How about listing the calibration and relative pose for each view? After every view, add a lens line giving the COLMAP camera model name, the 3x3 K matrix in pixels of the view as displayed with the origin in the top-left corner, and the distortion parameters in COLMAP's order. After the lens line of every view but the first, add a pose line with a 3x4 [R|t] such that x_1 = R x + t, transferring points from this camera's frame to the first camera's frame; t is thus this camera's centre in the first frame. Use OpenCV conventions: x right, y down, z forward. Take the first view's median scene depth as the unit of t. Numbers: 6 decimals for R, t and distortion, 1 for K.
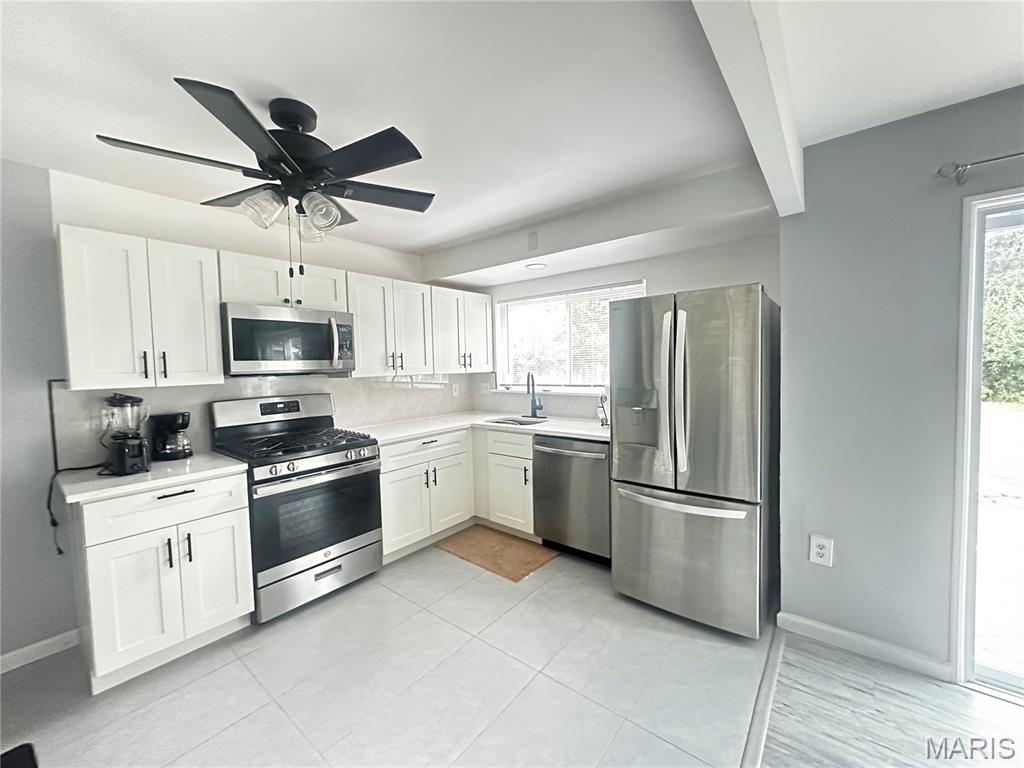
lens RADIAL K [[407.6, 0, 513.2], [0, 407.6, 385.5], [0, 0, 1]] dist [-0.000811, -0.000211]
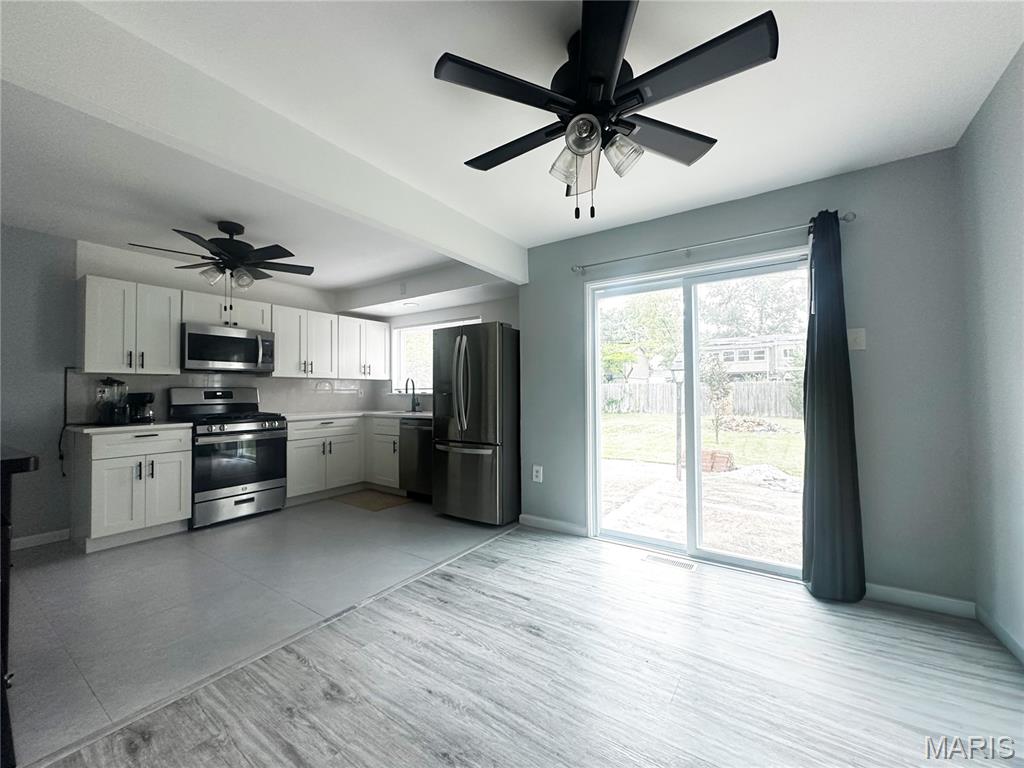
lens RADIAL K [[407.6, 0, 509.8], [0, 407.6, 385.2], [0, 0, 1]] dist [-0.000811, -0.000211]
pose [[0.996754, 0.018459, 0.078368, 0.439510], [-0.012918, 0.997419, -0.070631, 0.135208], [-0.079470, 0.069390, 0.994419, -0.668158]]
